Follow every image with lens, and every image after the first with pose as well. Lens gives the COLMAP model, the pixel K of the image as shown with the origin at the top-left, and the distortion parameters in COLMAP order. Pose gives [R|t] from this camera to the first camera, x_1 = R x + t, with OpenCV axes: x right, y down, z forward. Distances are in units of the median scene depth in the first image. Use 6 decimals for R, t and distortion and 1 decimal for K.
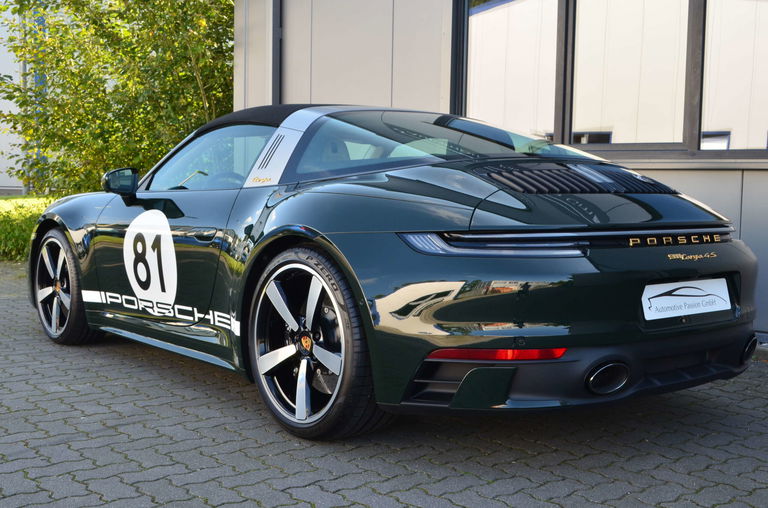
lens RADIAL K [[946.6, 0, 389.7], [0, 946.6, 252.4], [0, 0, 1]] dist [-0.024705, 0.000000]
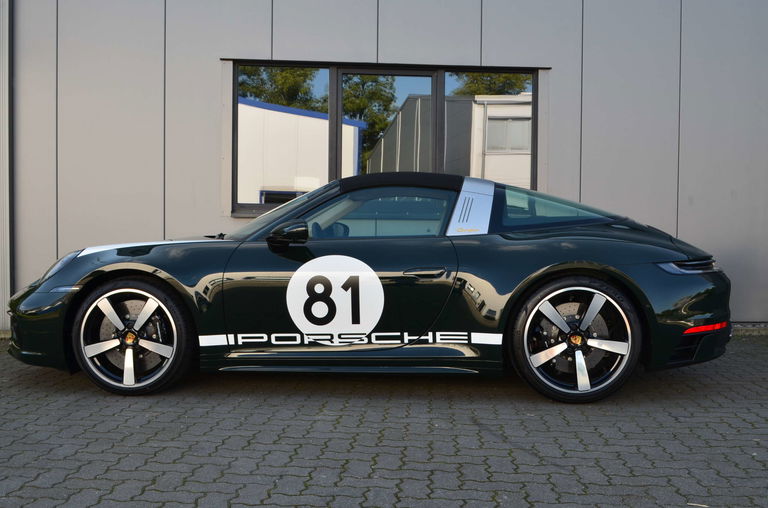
lens RADIAL K [[825.0, 0, 383.6], [0, 825.0, 254.1], [0, 0, 1]] dist [-0.030800, 0.000000]
pose [[0.680174, -0.027908, 0.732519, -1.186457], [0.055573, 0.998362, -0.013566, -0.036532], [-0.730941, 0.049936, 0.680611, 0.318341]]
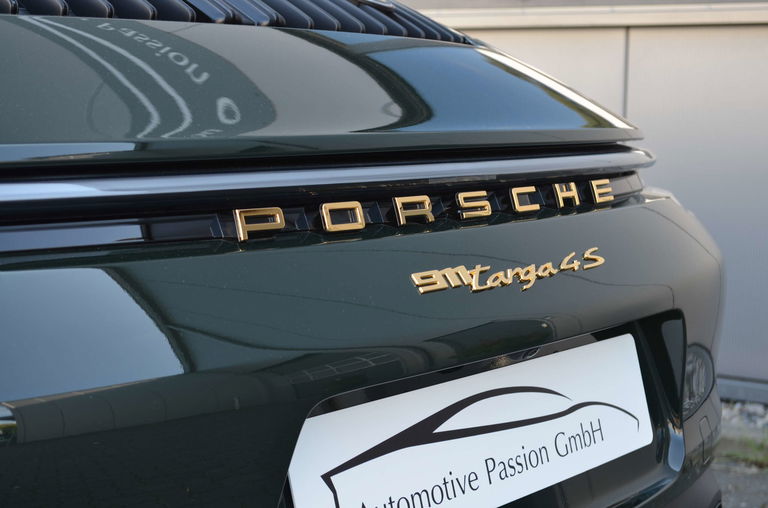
lens RADIAL K [[1341.4, 0, 386.2], [0, 1341.4, 253.5], [0, 0, 1]] dist [-0.004144, 0.000000]
pose [[0.979464, -0.025835, 0.199957, 0.193010], [0.016331, 0.998664, 0.049035, -0.016125], [-0.200956, -0.044763, 0.978577, 0.588572]]
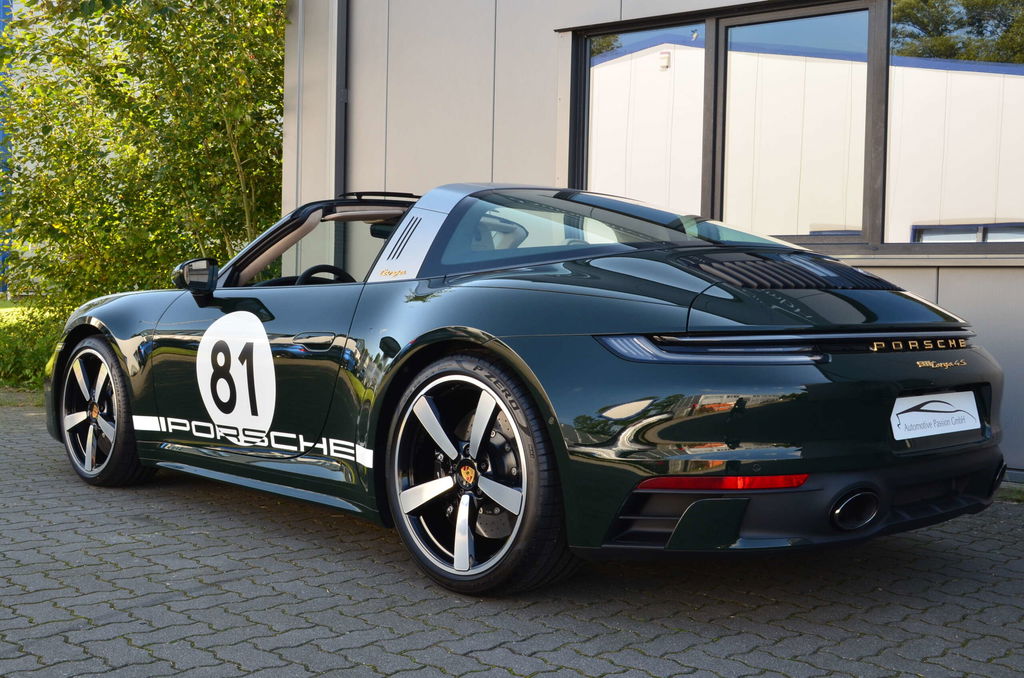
lens RADIAL K [[1212.7, 0, 513.7], [0, 1212.7, 333.7], [0, 0, 1]] dist [-0.055016, 0.000000]
pose [[0.997133, 0.000804, 0.075659, -0.121748], [0.002045, 0.999292, -0.037565, 0.014698], [-0.075635, 0.037612, 0.996426, -0.029234]]
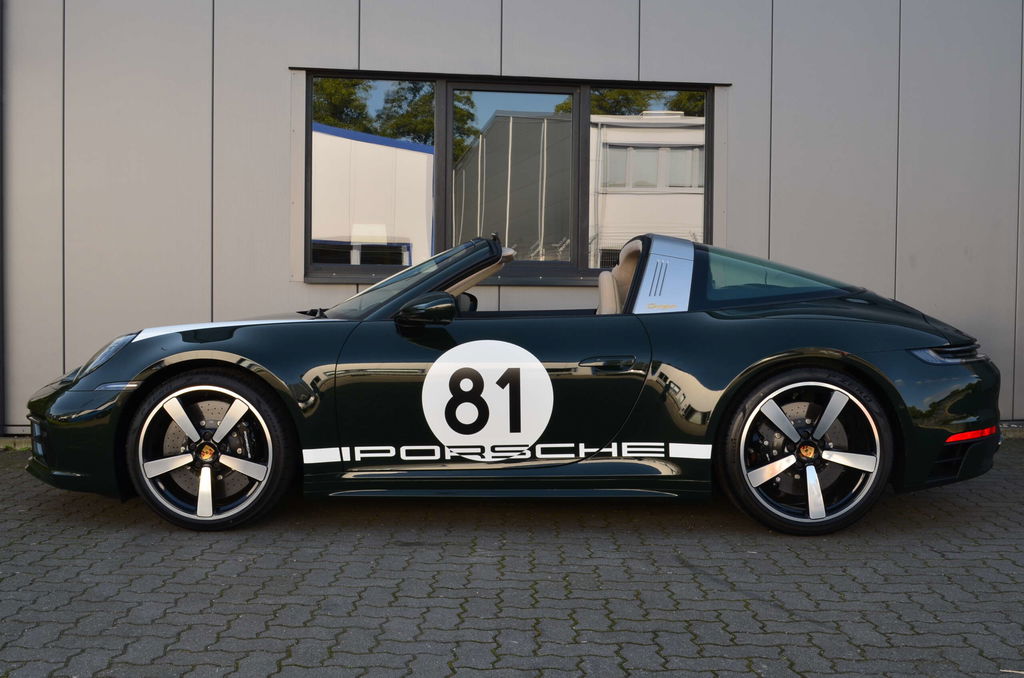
lens RADIAL K [[1107.2, 0, 507.4], [0, 1107.2, 338.7], [0, 0, 1]] dist [-0.041772, 0.000000]
pose [[0.641973, -0.038034, 0.765783, -1.262077], [0.057009, 0.998372, 0.001794, -0.058644], [-0.764605, 0.042505, 0.643097, 0.404603]]
